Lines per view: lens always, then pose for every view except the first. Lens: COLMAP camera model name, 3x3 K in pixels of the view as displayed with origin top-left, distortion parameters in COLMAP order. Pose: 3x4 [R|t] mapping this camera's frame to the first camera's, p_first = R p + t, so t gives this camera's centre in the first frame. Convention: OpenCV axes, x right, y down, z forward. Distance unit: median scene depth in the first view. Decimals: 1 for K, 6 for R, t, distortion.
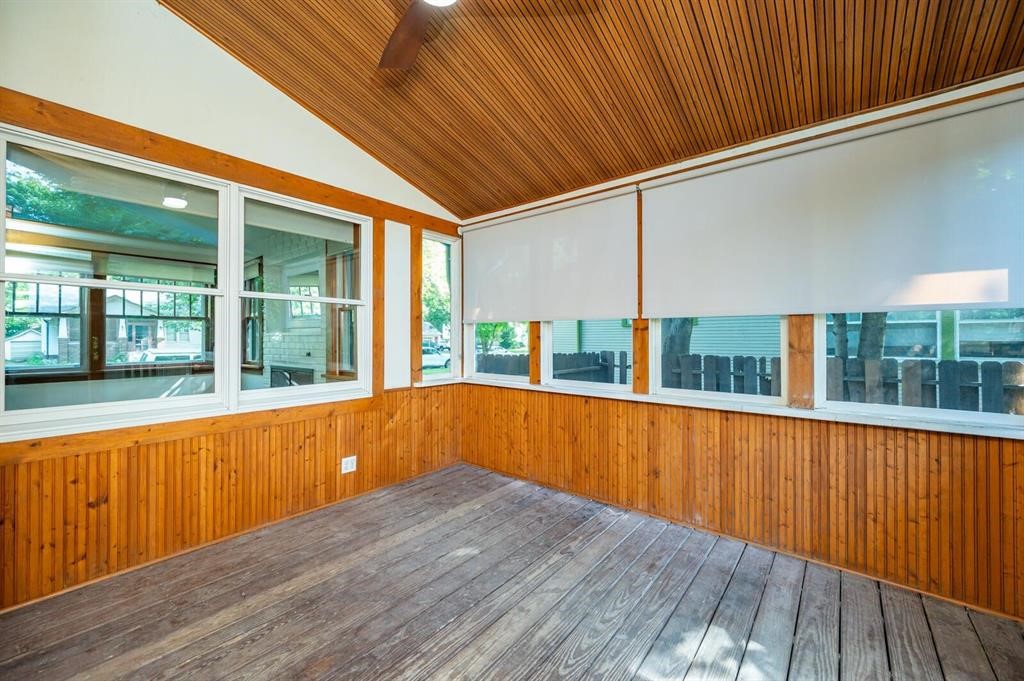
lens RADIAL K [[408.2, 0, 513.9], [0, 408.2, 336.3], [0, 0, 1]] dist [-0.000793, 0.000148]
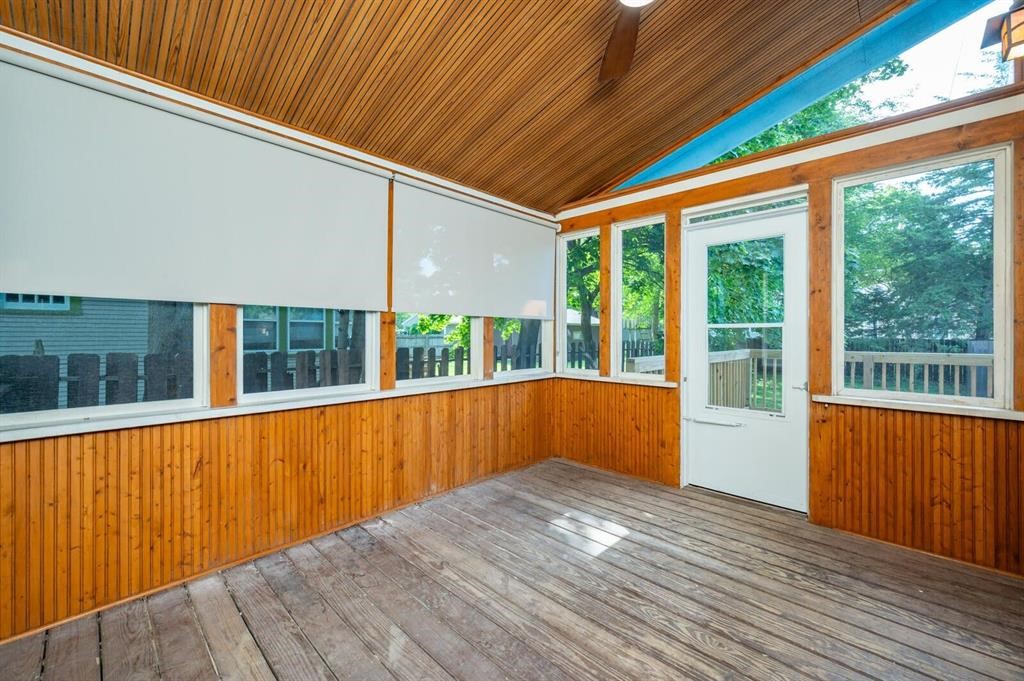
lens RADIAL K [[408.2, 0, 514.2], [0, 408.2, 335.4], [0, 0, 1]] dist [-0.000793, 0.000148]
pose [[0.077556, -0.001005, 0.996987, -0.699572], [-0.003735, 0.999992, 0.001299, 0.011133], [-0.996981, -0.003825, 0.077552, 0.697640]]
